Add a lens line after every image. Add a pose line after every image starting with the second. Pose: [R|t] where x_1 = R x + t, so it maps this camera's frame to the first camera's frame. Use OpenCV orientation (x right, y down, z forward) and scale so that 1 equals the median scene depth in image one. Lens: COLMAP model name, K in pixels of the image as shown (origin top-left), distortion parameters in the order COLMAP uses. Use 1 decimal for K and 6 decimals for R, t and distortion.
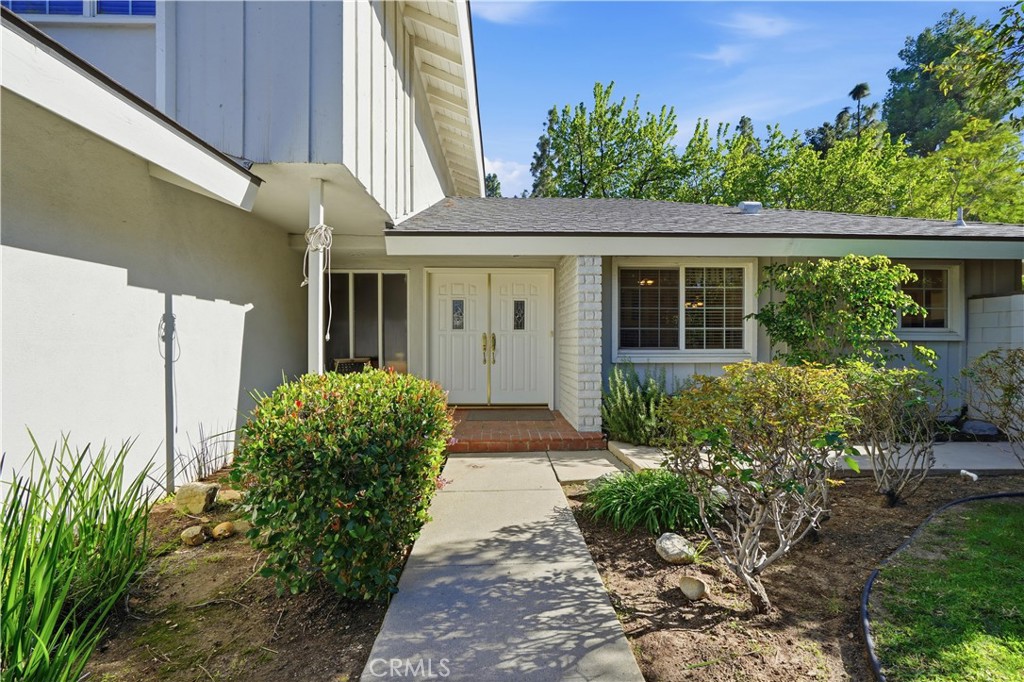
lens RADIAL K [[469.9, 0, 517.1], [0, 469.9, 330.7], [0, 0, 1]] dist [-0.003168, 0.000015]
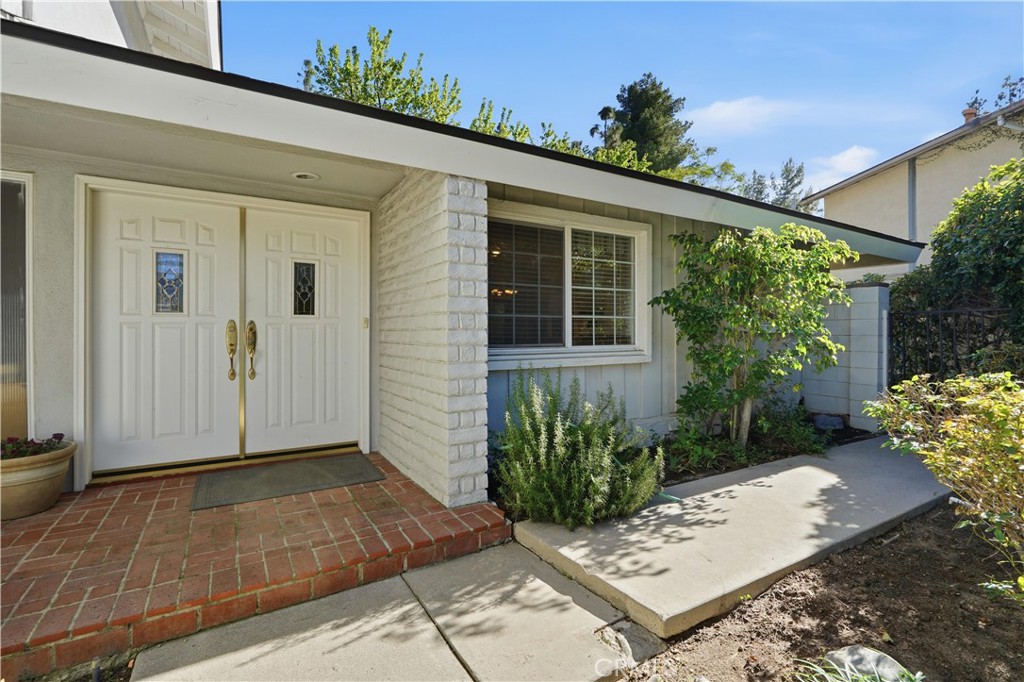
lens RADIAL K [[469.9, 0, 517.1], [0, 469.9, 330.7], [0, 0, 1]] dist [-0.003168, 0.000015]
pose [[0.873785, 0.000545, 0.486311, -0.046603], [-0.009577, 0.999825, 0.016087, 0.005303], [-0.486217, -0.018714, 0.873638, 0.395662]]
